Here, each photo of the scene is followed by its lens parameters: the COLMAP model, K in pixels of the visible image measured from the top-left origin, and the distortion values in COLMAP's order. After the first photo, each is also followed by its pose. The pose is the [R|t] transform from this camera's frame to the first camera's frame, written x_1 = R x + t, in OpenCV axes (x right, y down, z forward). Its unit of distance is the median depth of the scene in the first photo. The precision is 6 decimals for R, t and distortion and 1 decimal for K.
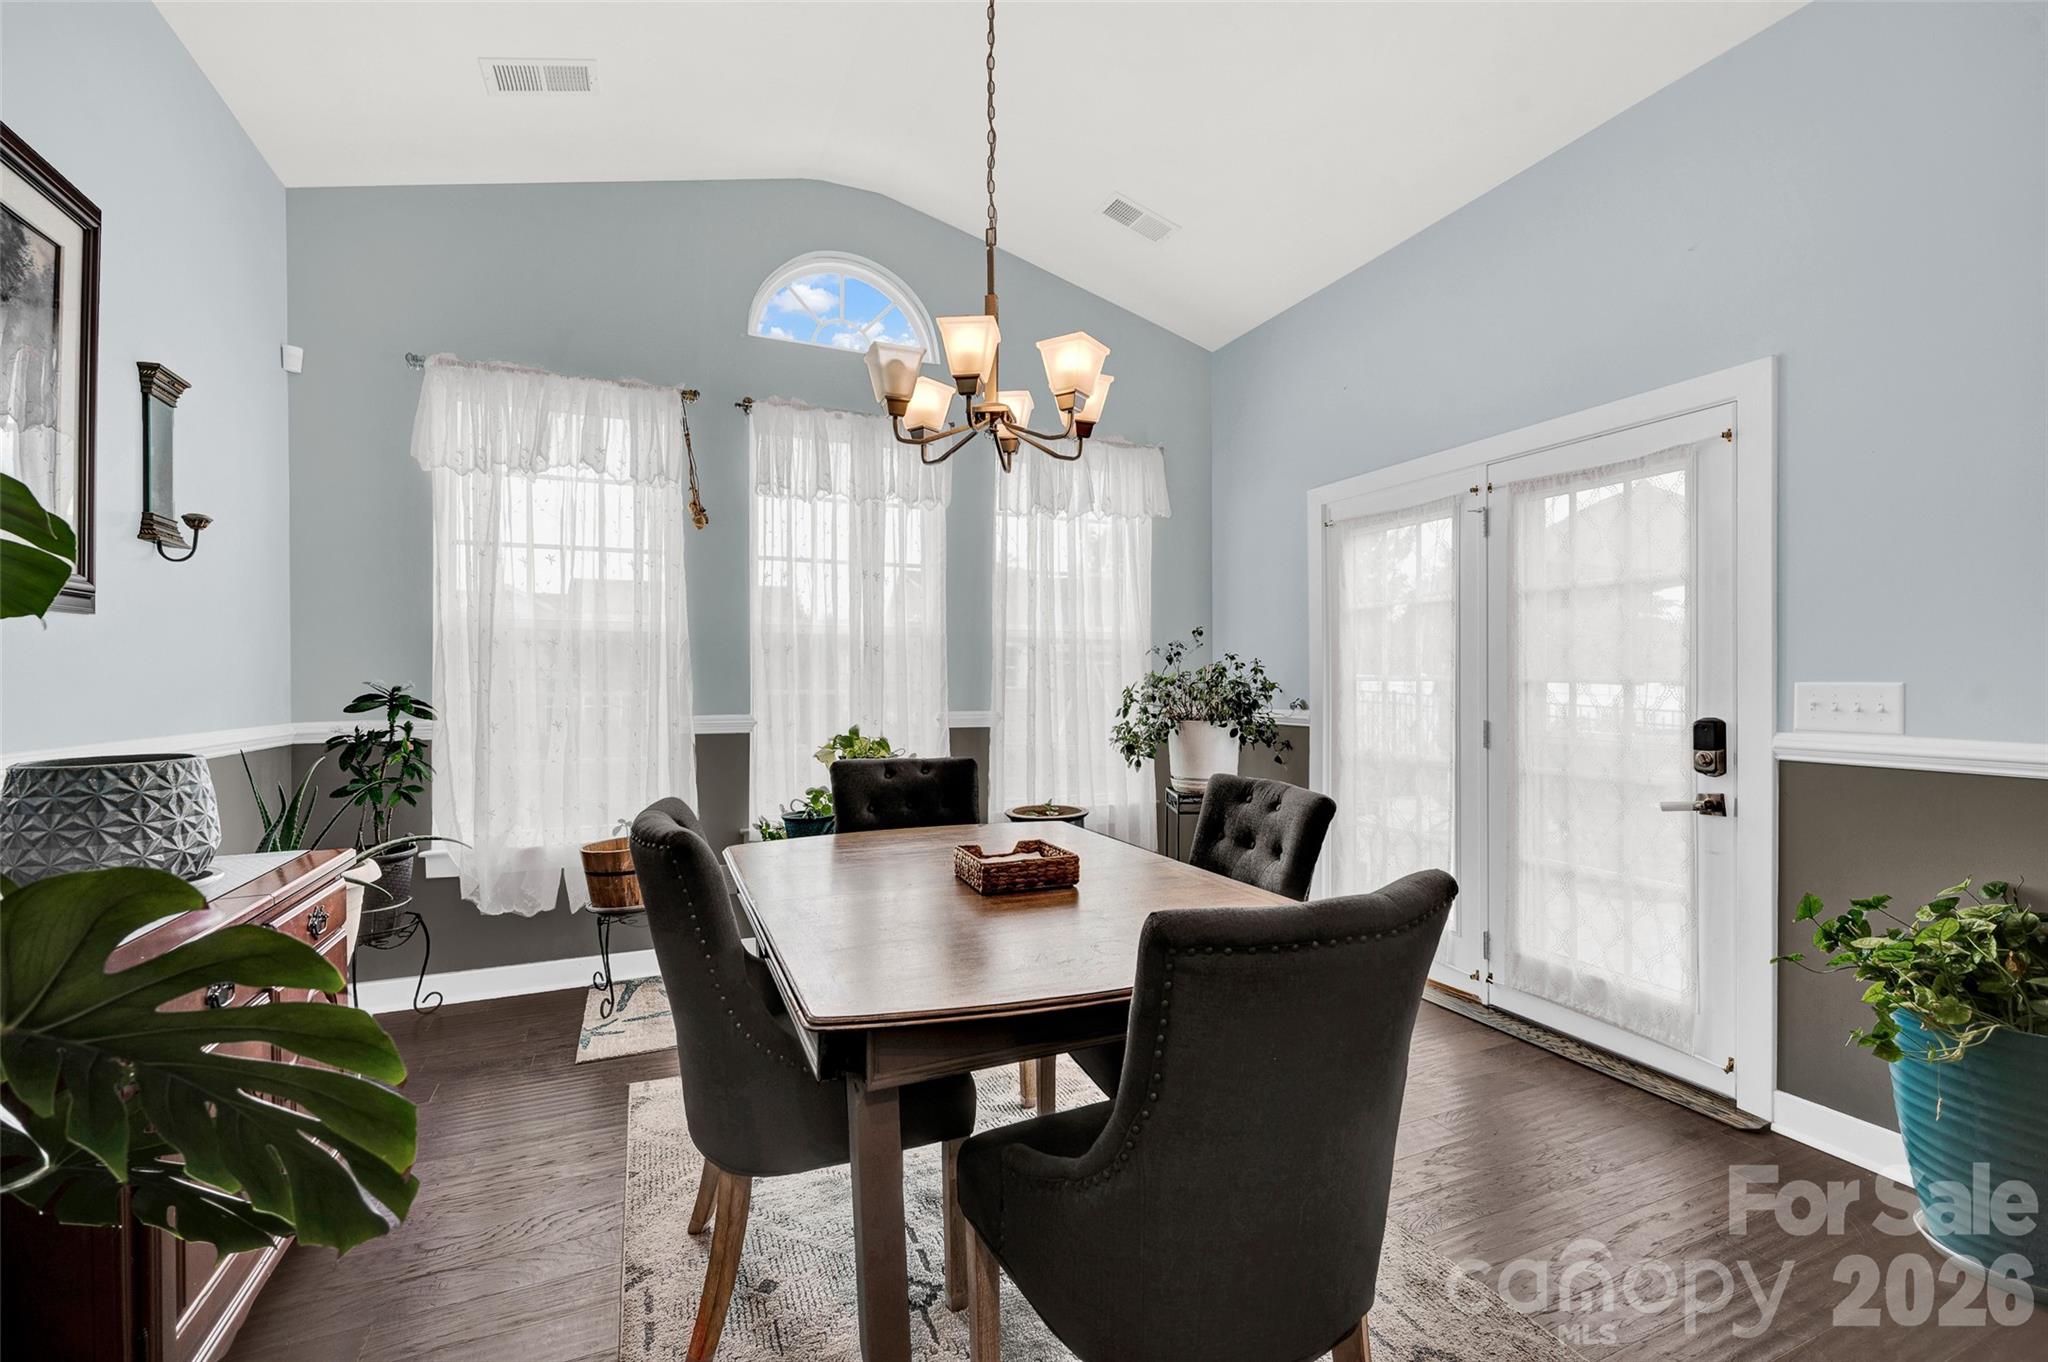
lens RADIAL K [[868.9, 0, 1059.0], [0, 868.9, 684.4], [0, 0, 1]] dist [-0.006337, 0.000941]
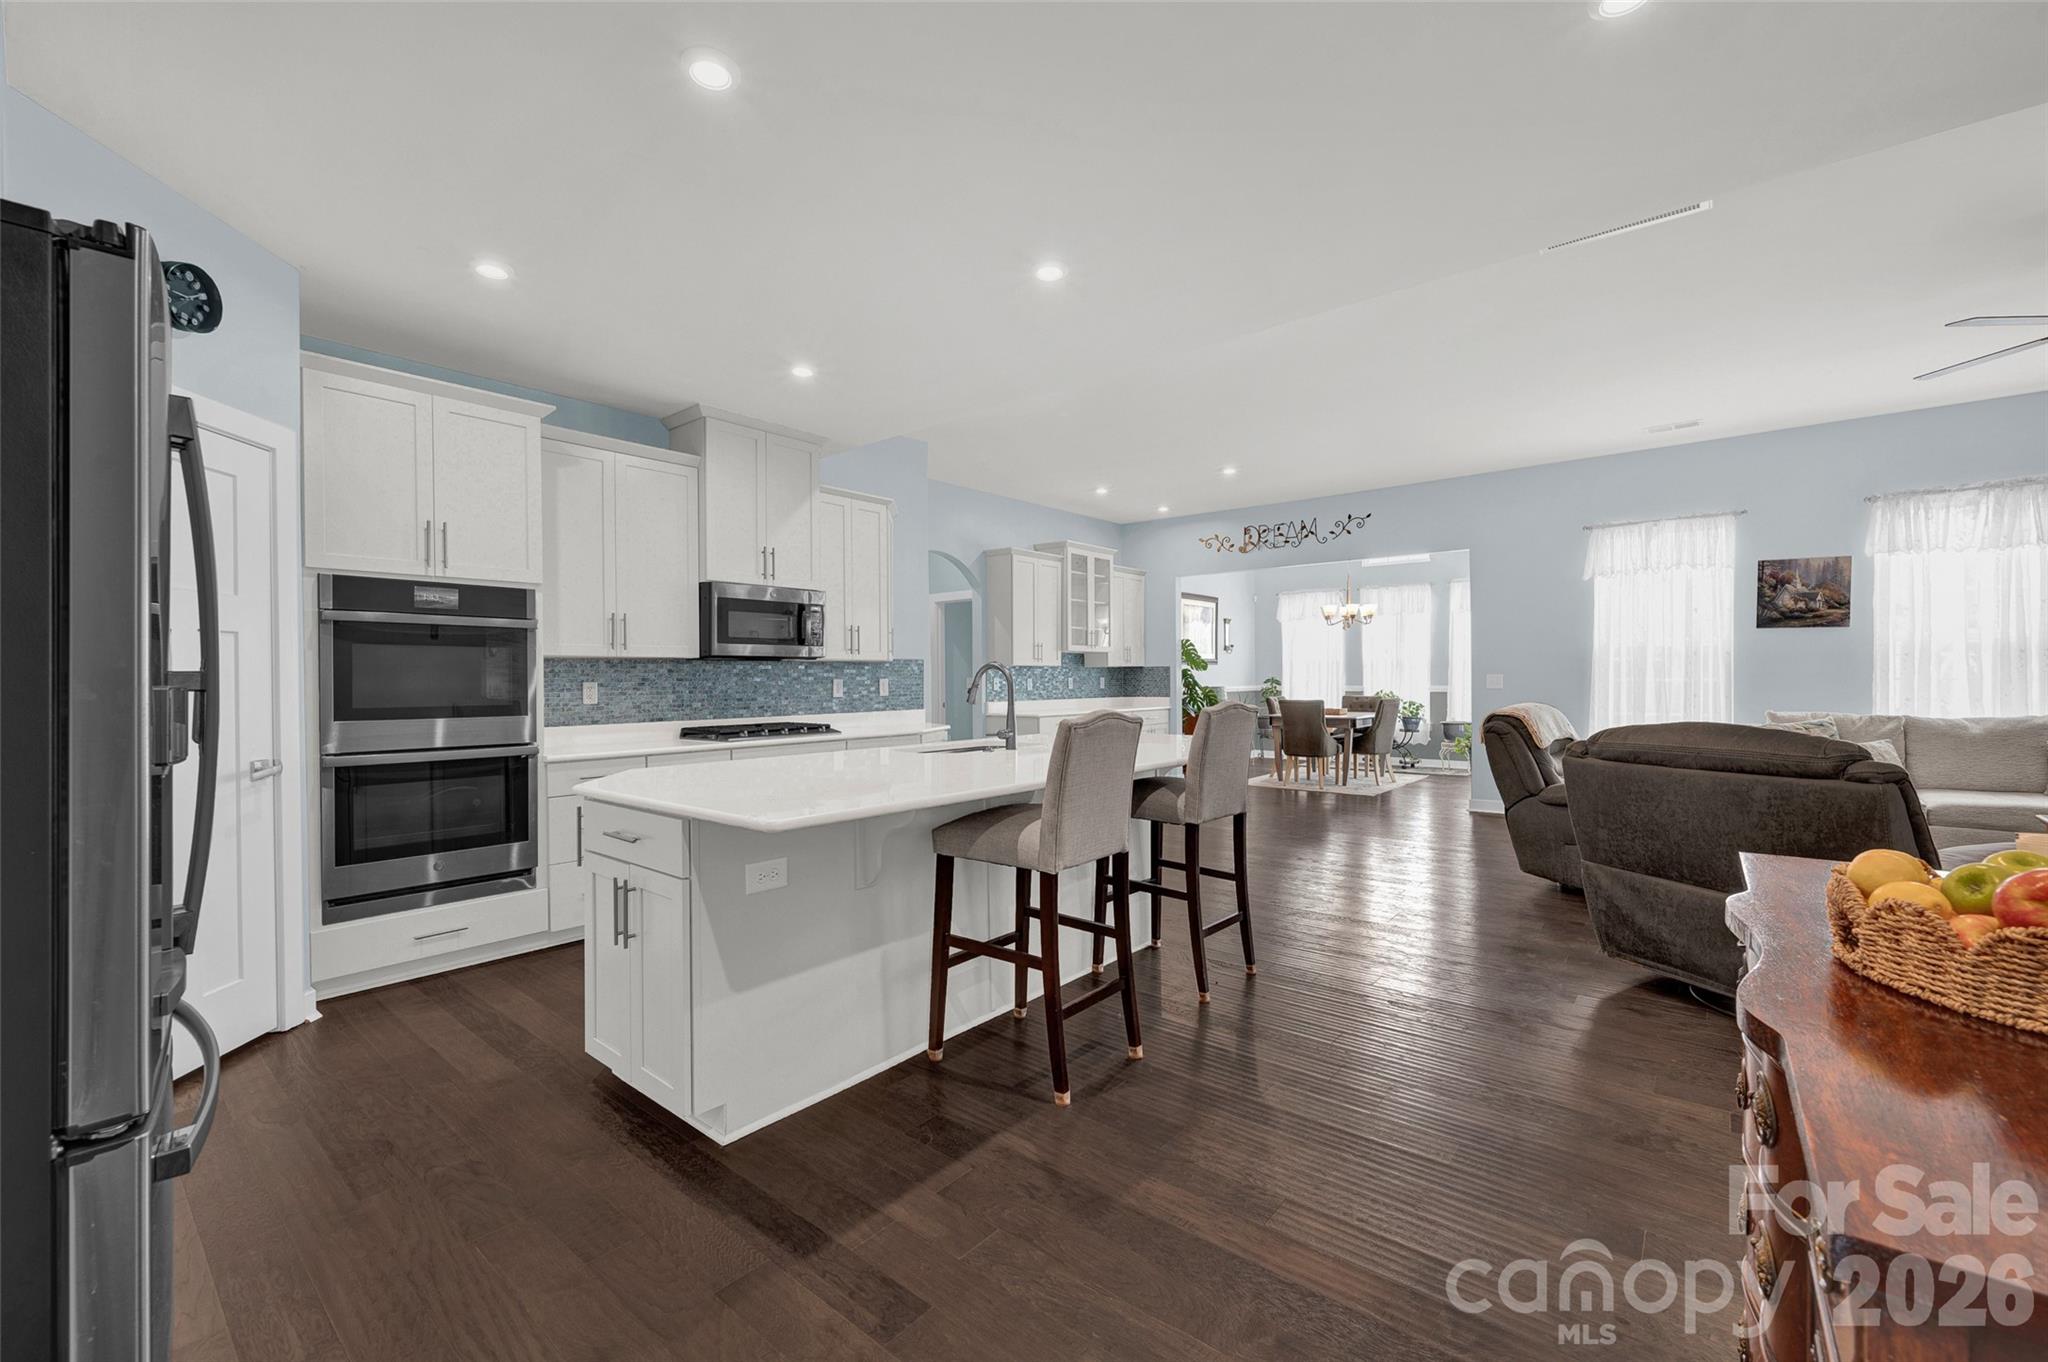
lens RADIAL K [[868.9, 0, 1028.4], [0, 868.9, 683.6], [0, 0, 1]] dist [-0.006337, 0.000941]
pose [[0.433396, 0.008432, -0.901164, 2.367597], [0.003513, 0.999933, 0.011046, -0.016609], [0.901197, -0.007953, 0.433337, -1.763981]]
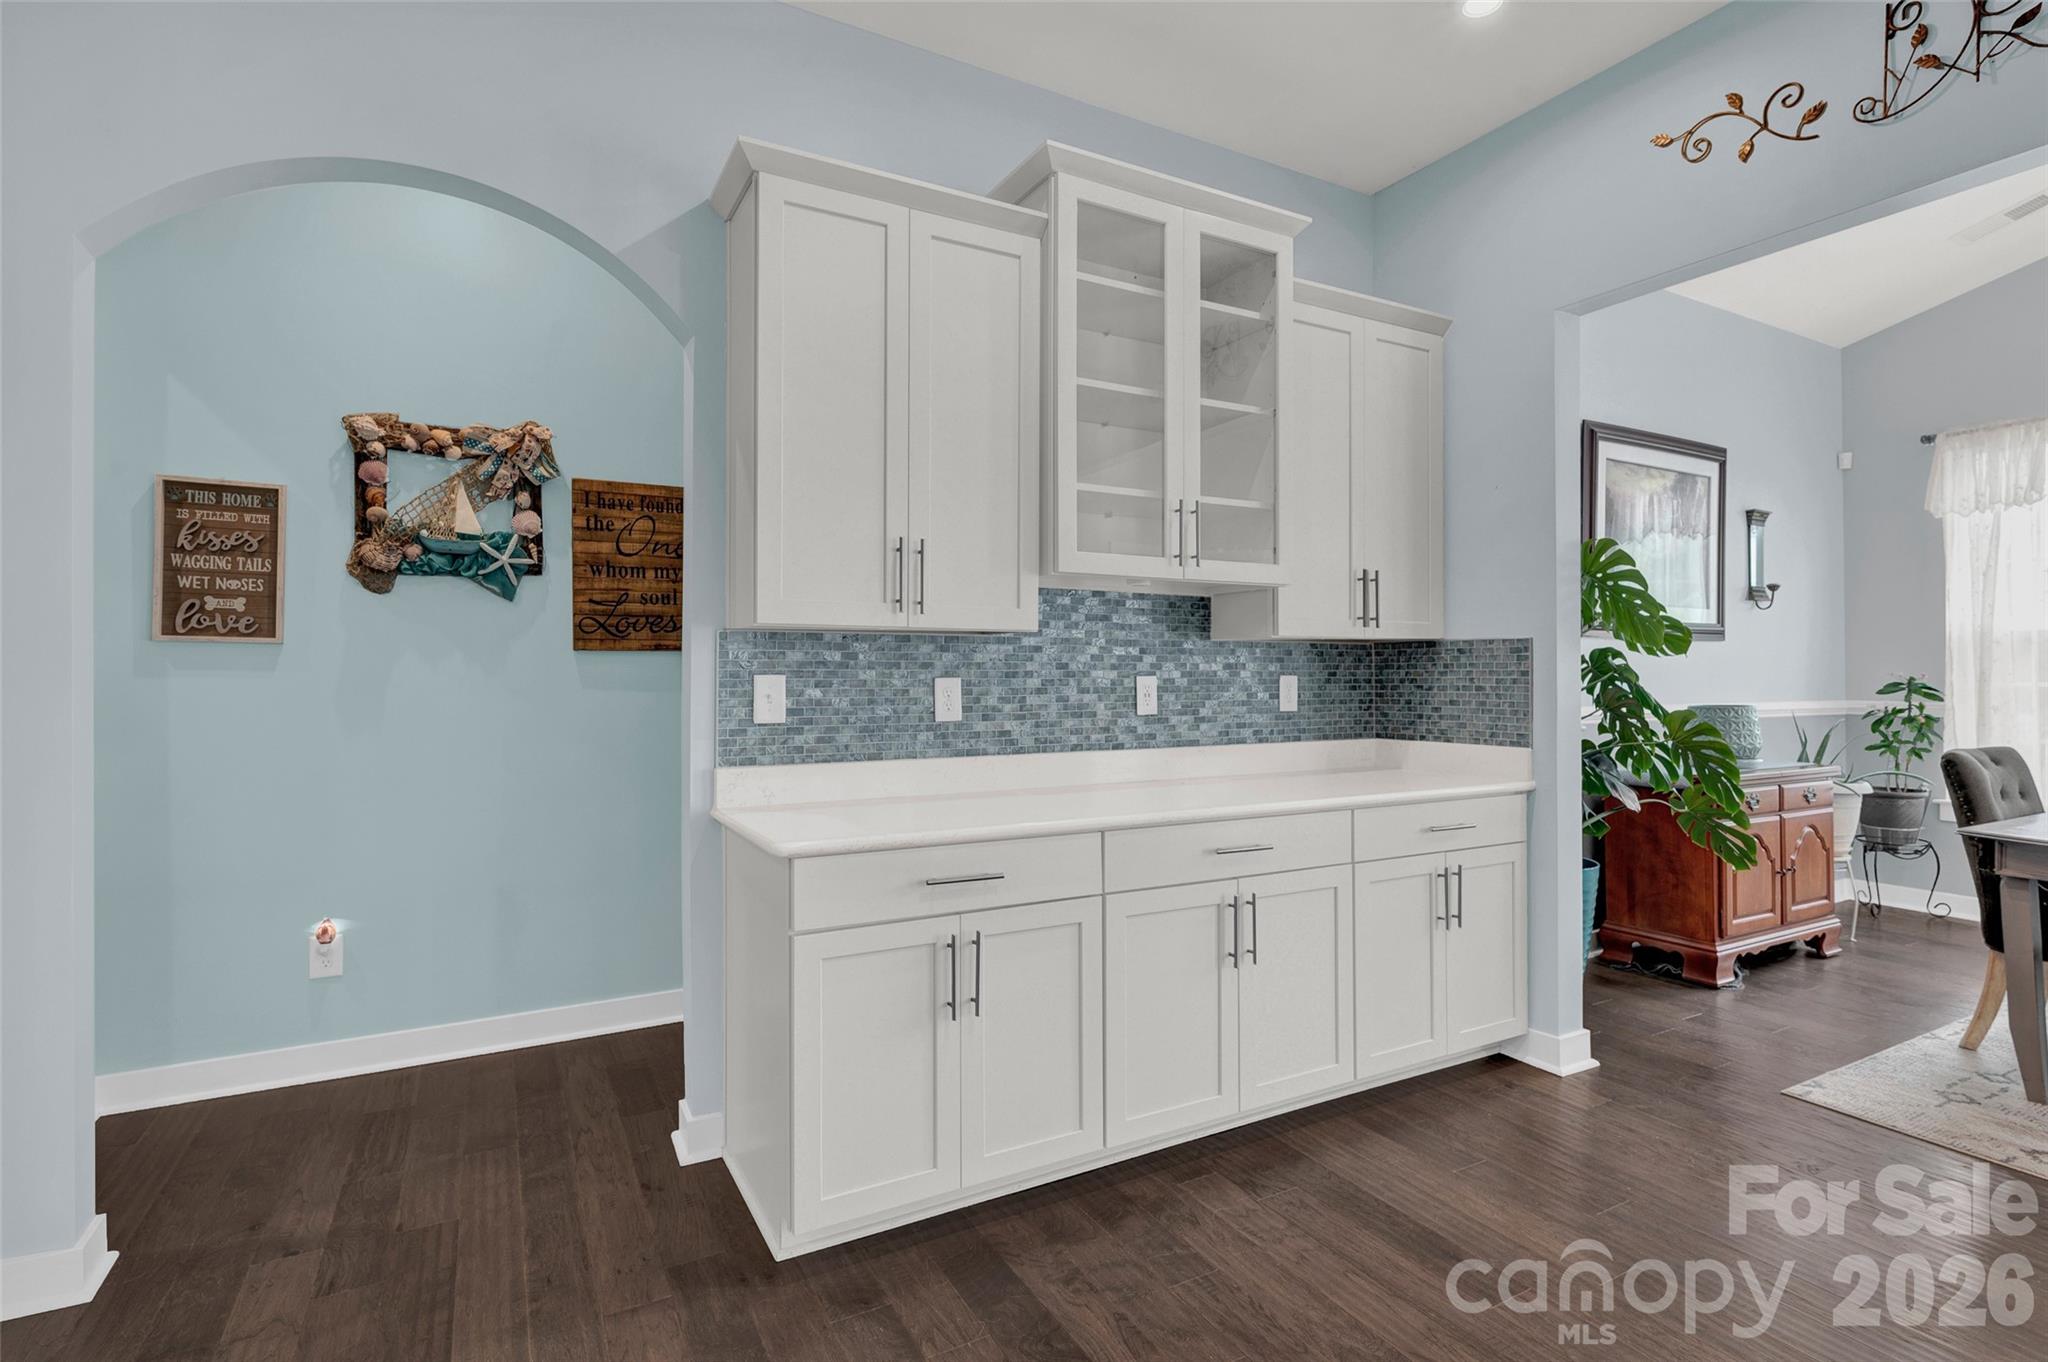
lens RADIAL K [[989.4, 0, 1035.8], [0, 989.4, 668.2], [0, 0, 1]] dist [0.010296, -0.001667]
pose [[0.067006, -0.000595, -0.997752, 0.754969], [0.000088, 1.000000, -0.000590, -0.011075], [0.997753, -0.000049, 0.067006, -0.530621]]
